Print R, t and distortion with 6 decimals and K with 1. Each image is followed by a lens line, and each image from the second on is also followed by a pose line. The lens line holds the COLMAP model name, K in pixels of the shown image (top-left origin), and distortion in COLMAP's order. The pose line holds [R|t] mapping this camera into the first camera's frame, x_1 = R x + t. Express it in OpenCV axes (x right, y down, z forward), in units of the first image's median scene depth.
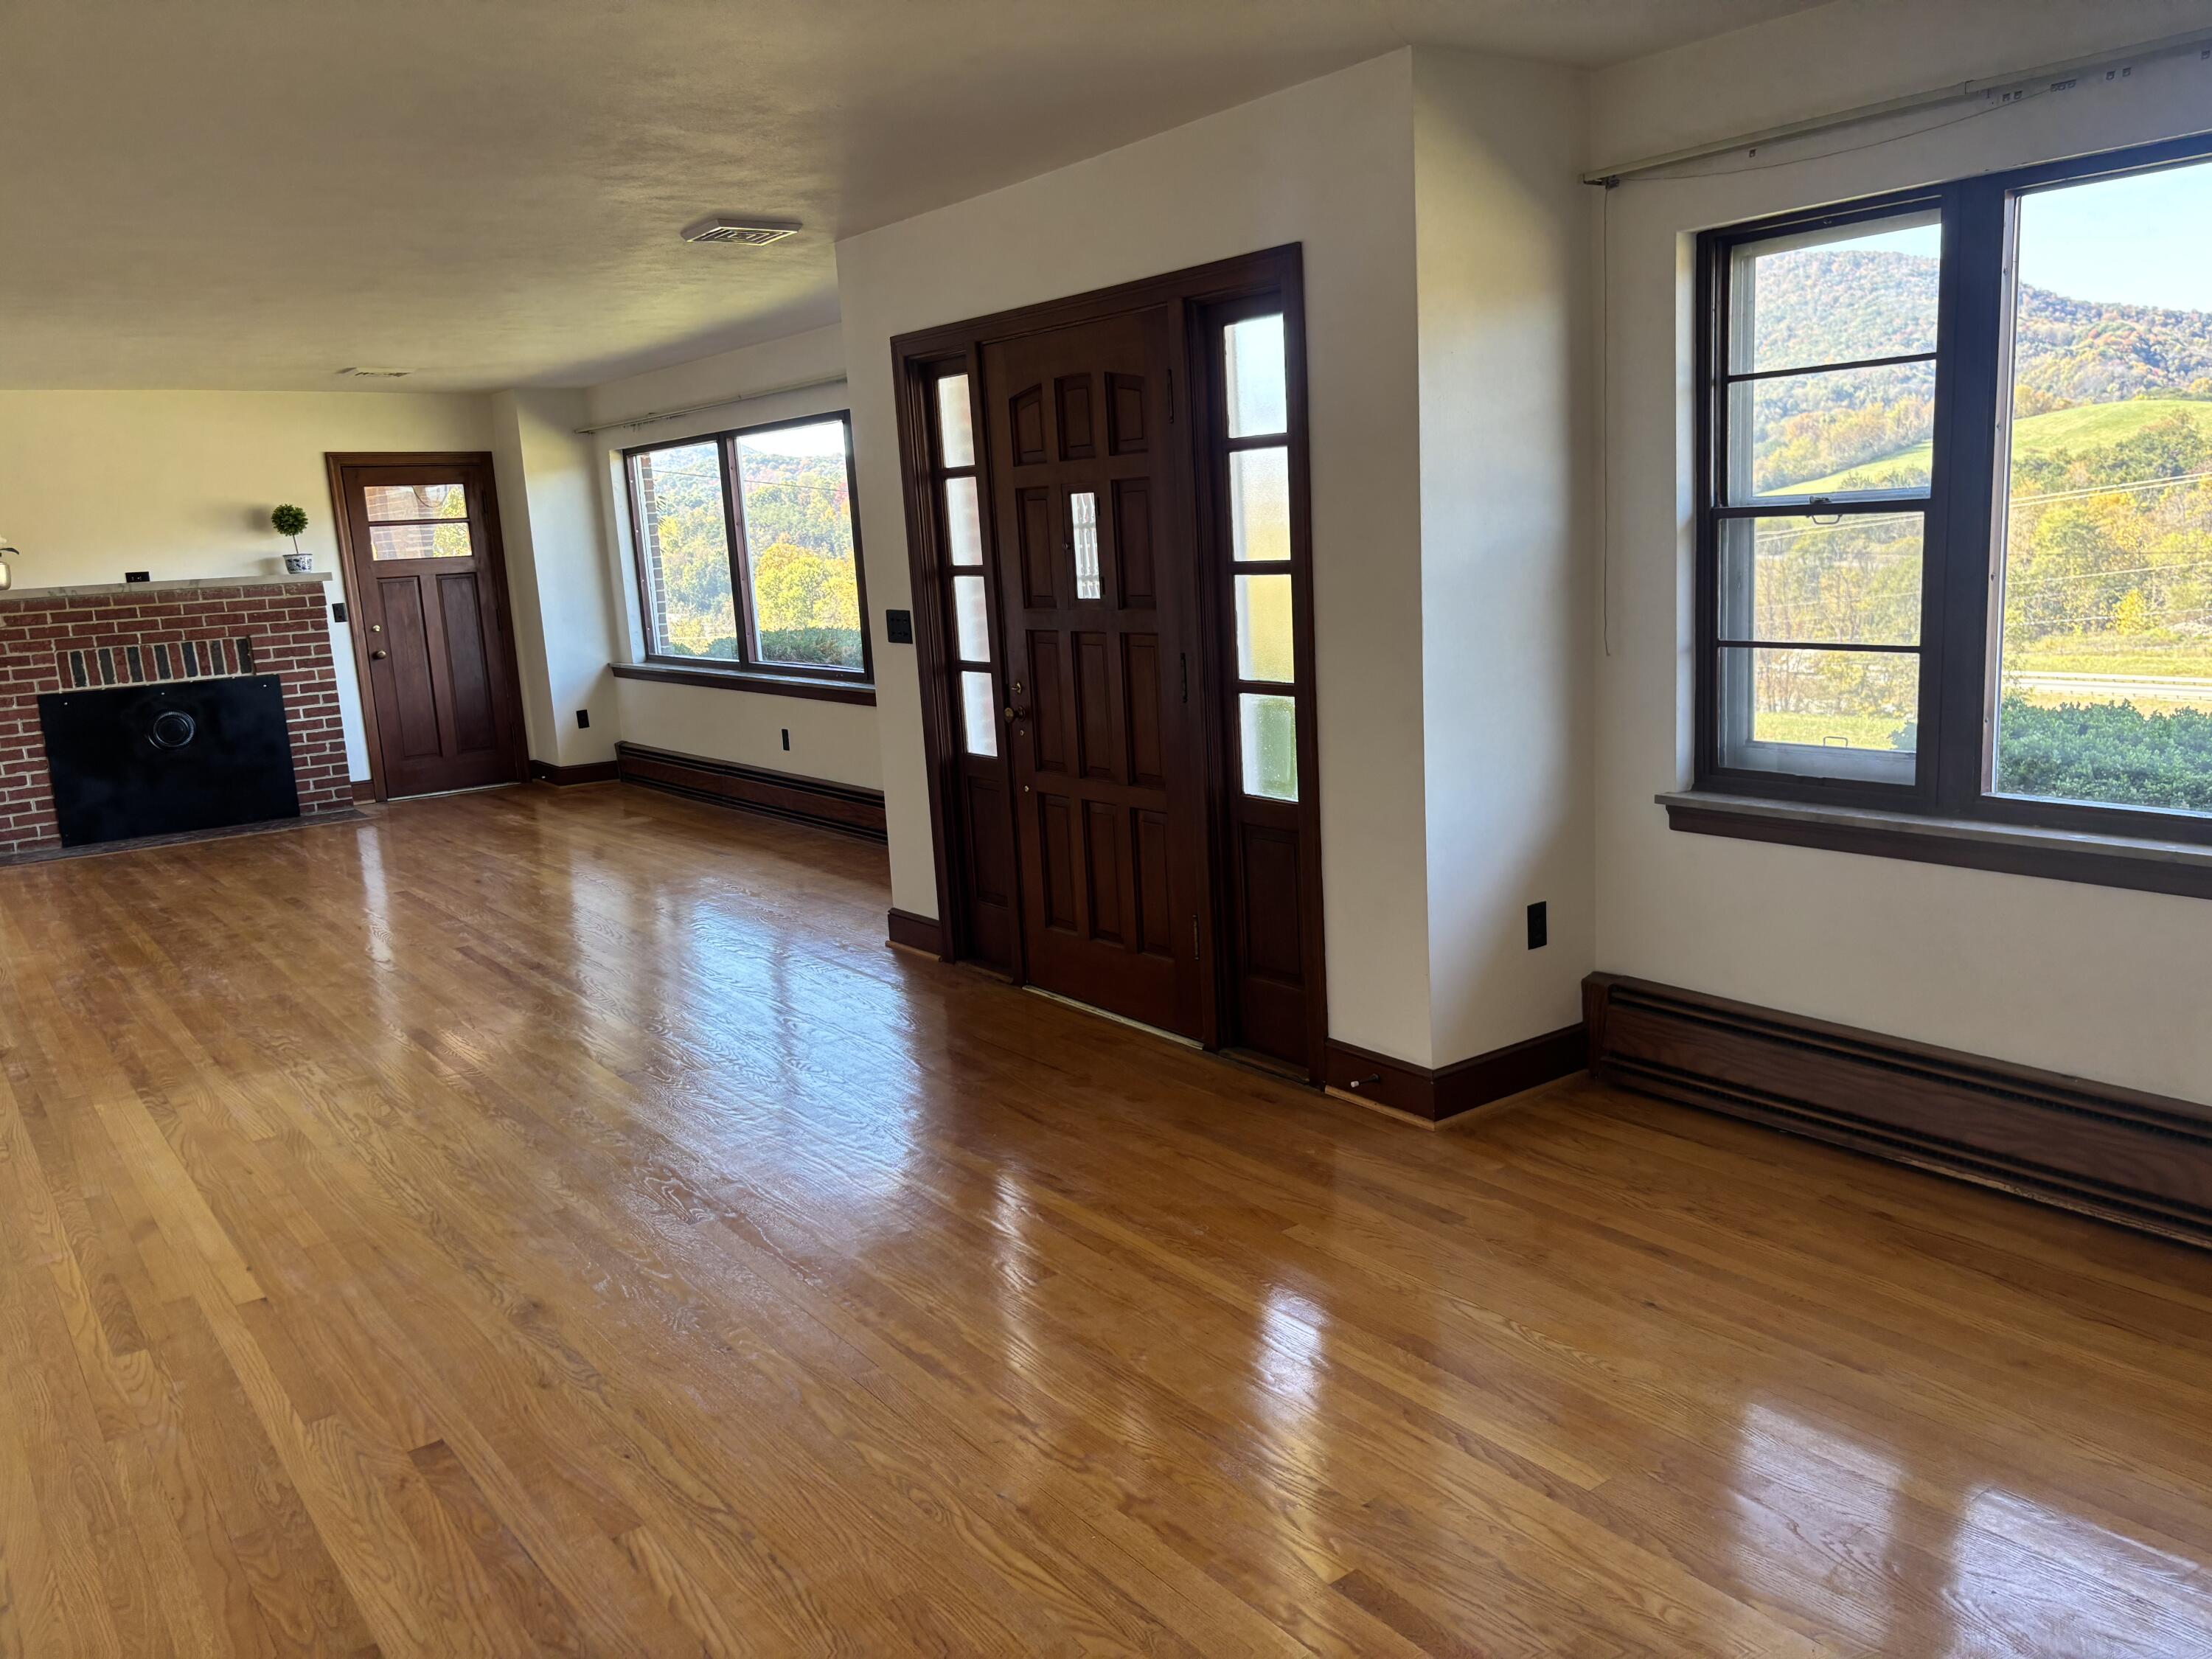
lens RADIAL K [[1665.6, 0, 1115.8], [0, 1665.6, 836.5], [0, 0, 1]] dist [0.040170, -0.041873]
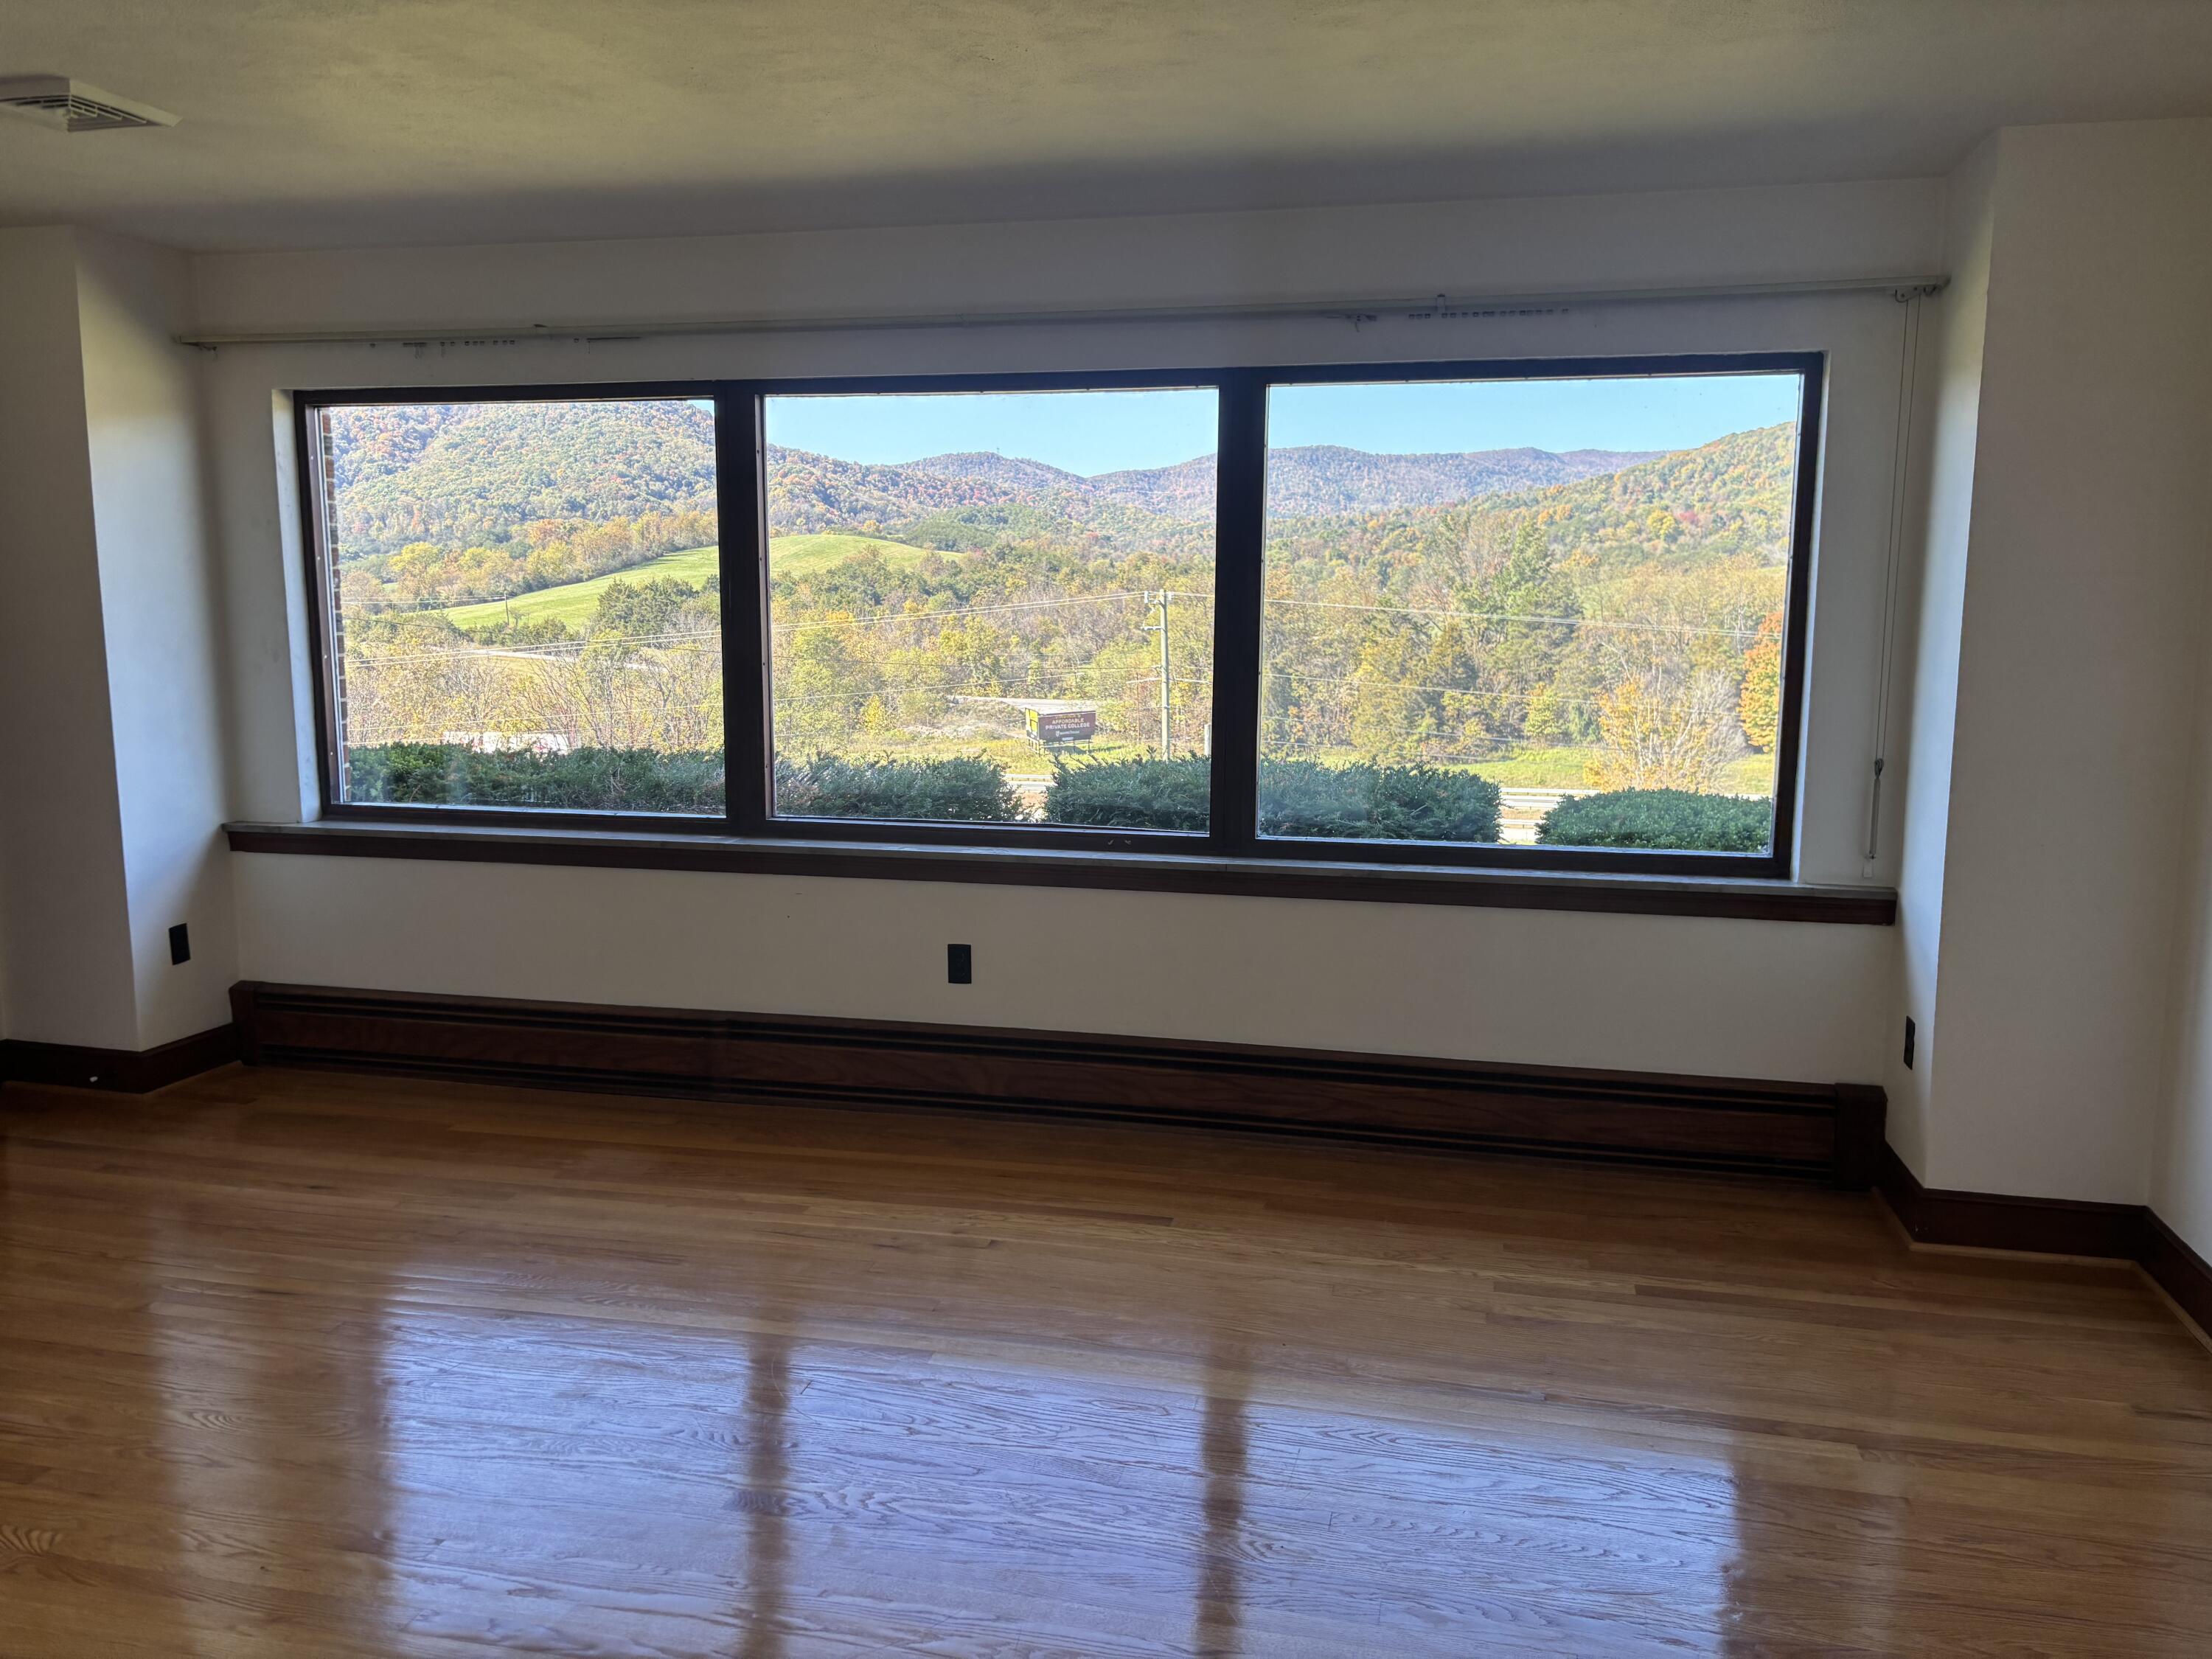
lens RADIAL K [[1665.6, 0, 1097.8], [0, 1665.6, 840.1], [0, 0, 1]] dist [0.040170, -0.041873]
pose [[0.765777, -0.037802, 0.641995, -0.456656], [0.072886, 0.996940, -0.028237, -0.072297], [-0.638963, 0.068416, 0.766189, 0.505950]]
